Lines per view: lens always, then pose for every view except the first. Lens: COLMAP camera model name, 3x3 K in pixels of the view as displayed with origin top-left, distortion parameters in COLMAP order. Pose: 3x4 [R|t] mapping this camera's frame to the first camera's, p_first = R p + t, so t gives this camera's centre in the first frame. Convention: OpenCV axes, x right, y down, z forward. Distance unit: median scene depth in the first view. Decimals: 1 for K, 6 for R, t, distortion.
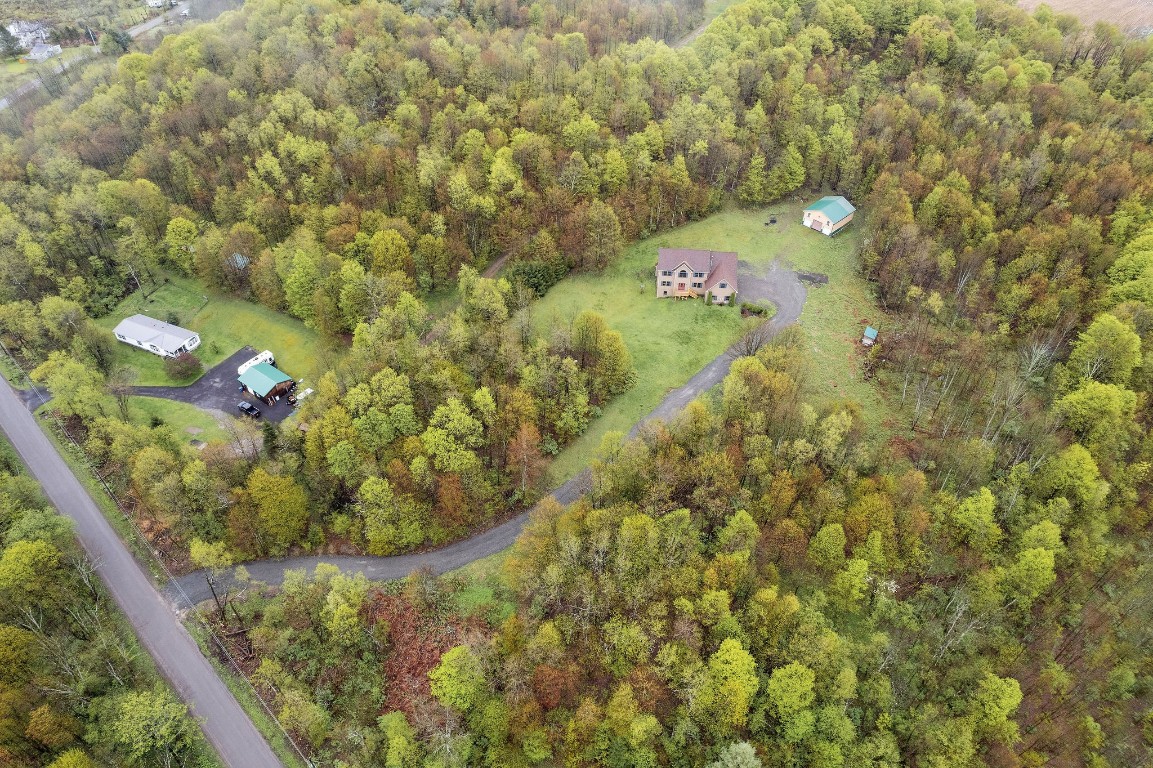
lens RADIAL K [[735.3, 0, 576.5], [0, 735.3, 384.0], [0, 0, 1]] dist [-0.072751, 0.066773]
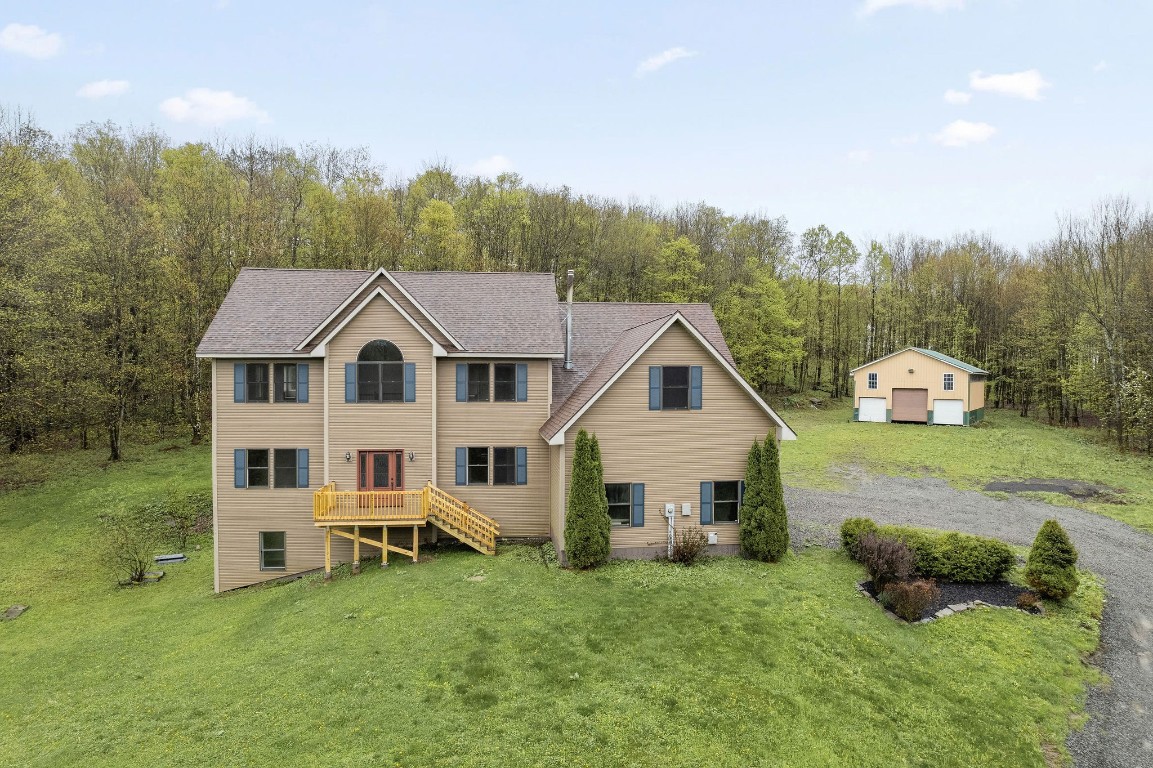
lens RADIAL K [[735.3, 0, 576.5], [0, 735.3, 384.0], [0, 0, 1]] dist [-0.072751, 0.066773]
pose [[0.983109, -0.002187, 0.183007, 0.152348], [0.121149, 0.757275, -0.641761, -0.051716], [-0.137183, 0.653093, 0.744749, 0.866669]]
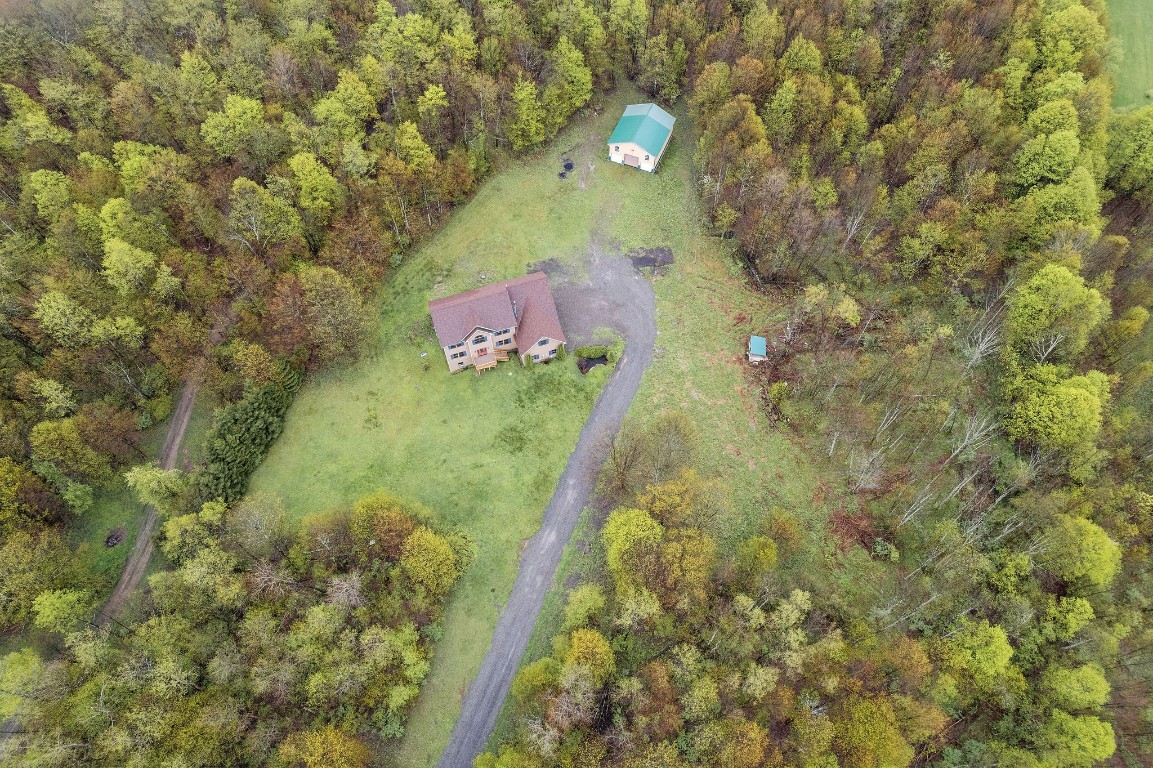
lens RADIAL K [[735.3, 0, 576.5], [0, 735.3, 384.0], [0, 0, 1]] dist [-0.072751, 0.066773]
pose [[0.917776, -0.348055, 0.191169, 0.083430], [0.269796, 0.899777, 0.342945, -0.306858], [-0.291373, -0.263170, 0.919697, 0.352990]]
